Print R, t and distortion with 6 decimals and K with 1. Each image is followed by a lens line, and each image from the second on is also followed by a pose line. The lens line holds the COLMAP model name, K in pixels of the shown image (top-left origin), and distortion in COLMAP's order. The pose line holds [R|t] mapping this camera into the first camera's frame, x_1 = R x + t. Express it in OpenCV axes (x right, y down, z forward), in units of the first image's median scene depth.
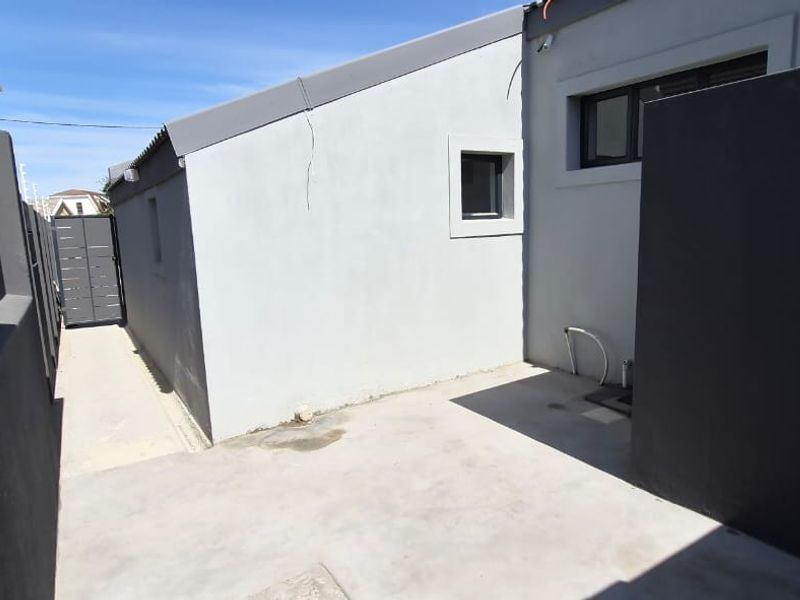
lens RADIAL K [[529.4, 0, 399.4], [0, 529.4, 299.2], [0, 0, 1]] dist [-0.006671, 0.000459]
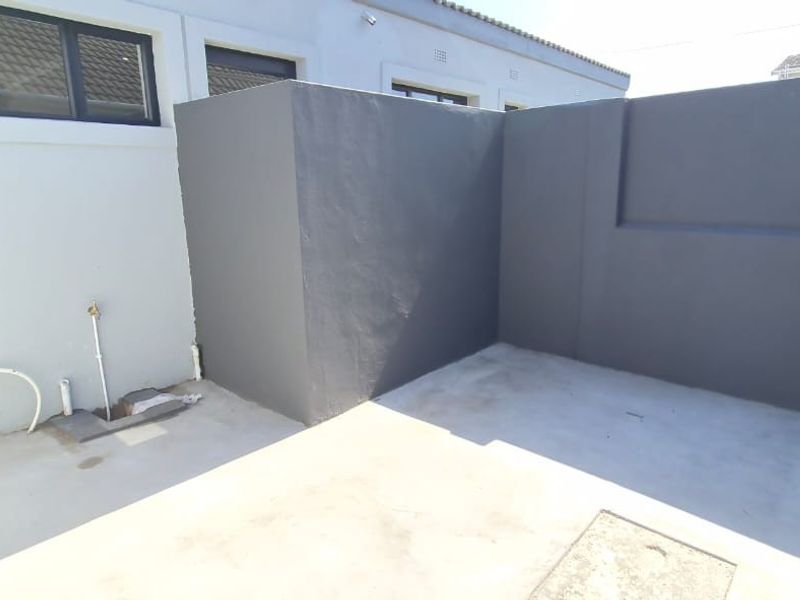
lens RADIAL K [[529.4, 0, 399.1], [0, 529.4, 301.4], [0, 0, 1]] dist [-0.006671, 0.000459]
pose [[-0.278239, -0.185380, 0.942453, -0.448254], [0.170815, 0.956008, 0.238476, -0.103273], [-0.945201, 0.227339, -0.234333, 0.730344]]
